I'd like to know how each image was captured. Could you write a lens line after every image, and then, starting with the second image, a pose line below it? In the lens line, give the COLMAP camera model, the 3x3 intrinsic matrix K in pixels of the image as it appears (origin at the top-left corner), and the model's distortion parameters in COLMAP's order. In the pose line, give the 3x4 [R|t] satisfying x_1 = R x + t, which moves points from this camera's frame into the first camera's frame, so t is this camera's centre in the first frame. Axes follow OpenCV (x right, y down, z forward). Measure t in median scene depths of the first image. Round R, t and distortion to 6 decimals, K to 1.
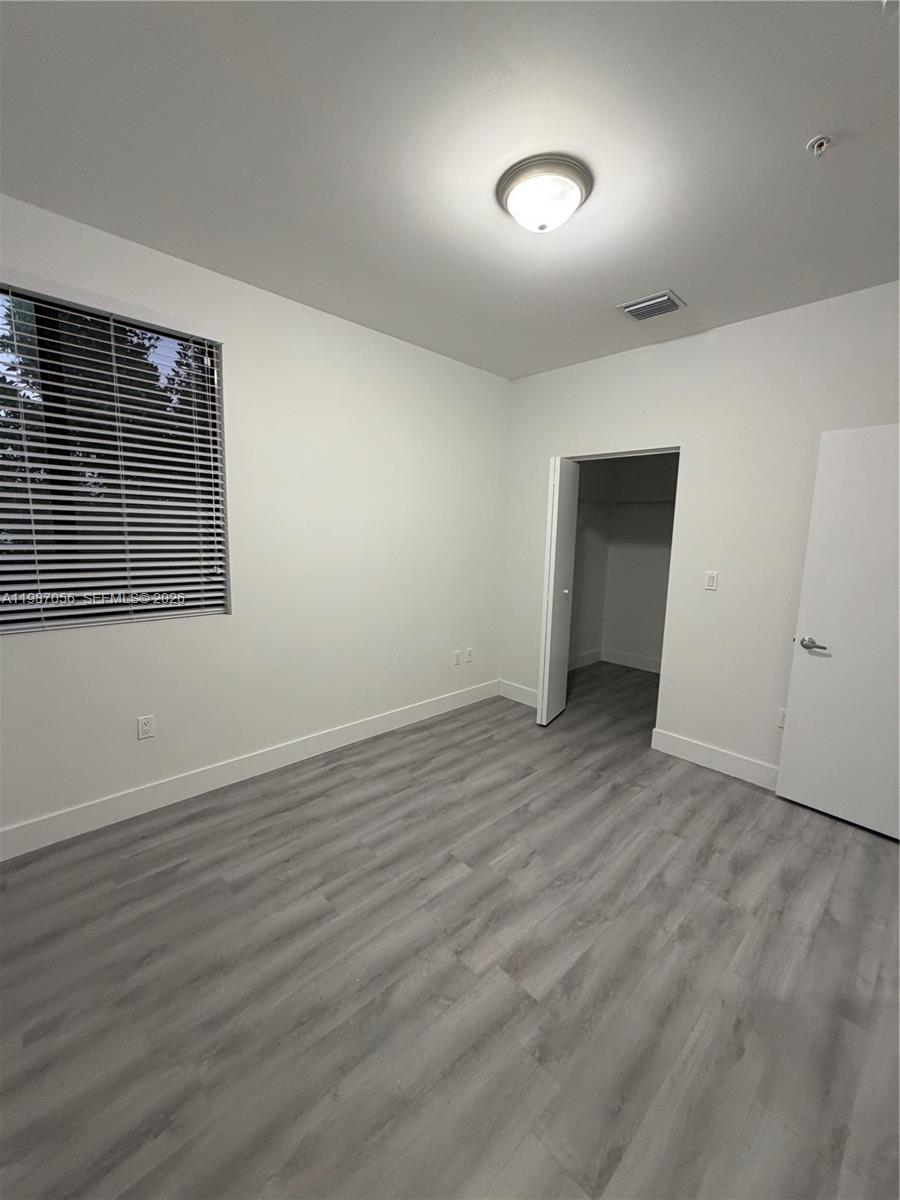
lens RADIAL K [[476.4, 0, 452.7], [0, 476.4, 594.2], [0, 0, 1]] dist [-0.000934, 0.000598]
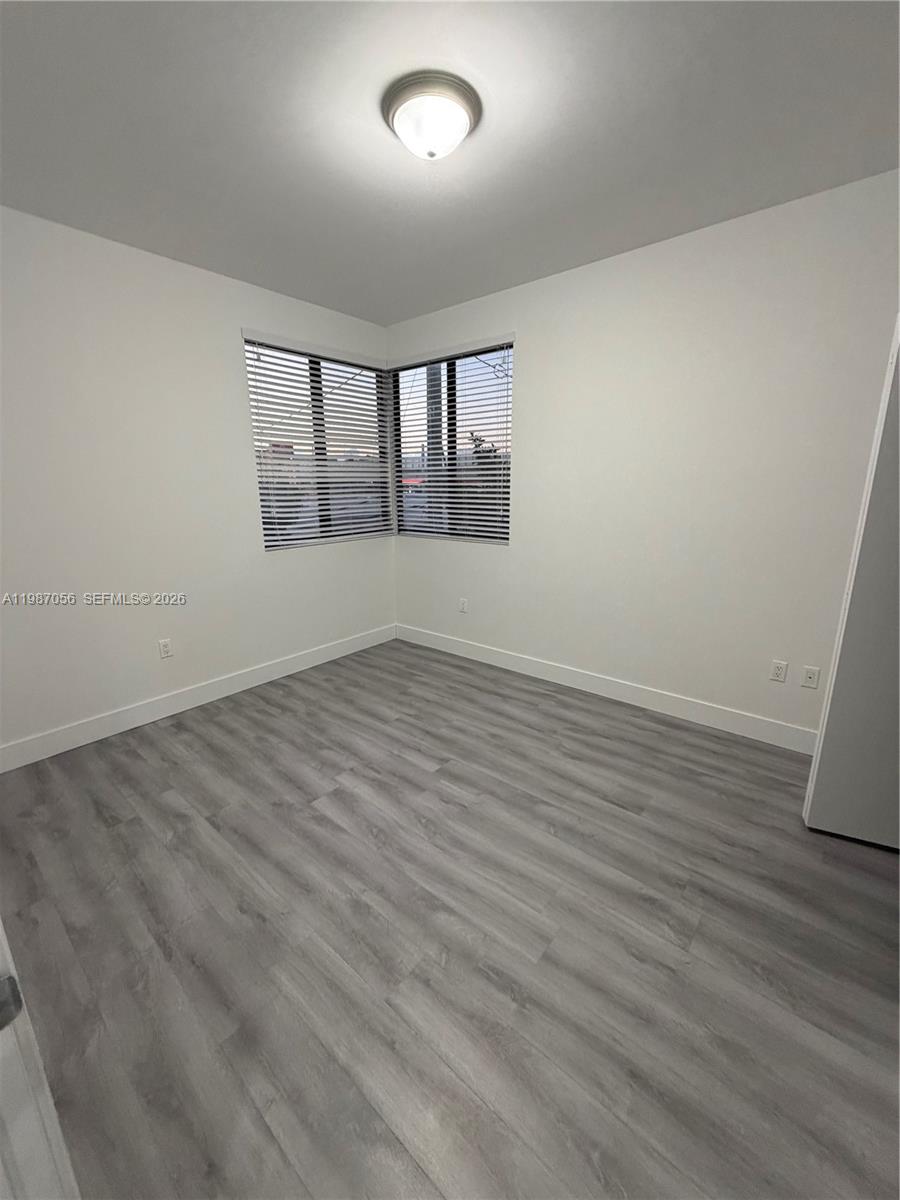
lens RADIAL K [[476.4, 0, 455.2], [0, 476.4, 605.0], [0, 0, 1]] dist [-0.000934, 0.000598]
pose [[0.112151, 0.222344, -0.968496, 1.080574], [-0.120622, 0.970484, 0.208833, -0.075713], [0.986343, 0.093401, 0.135660, 0.839738]]
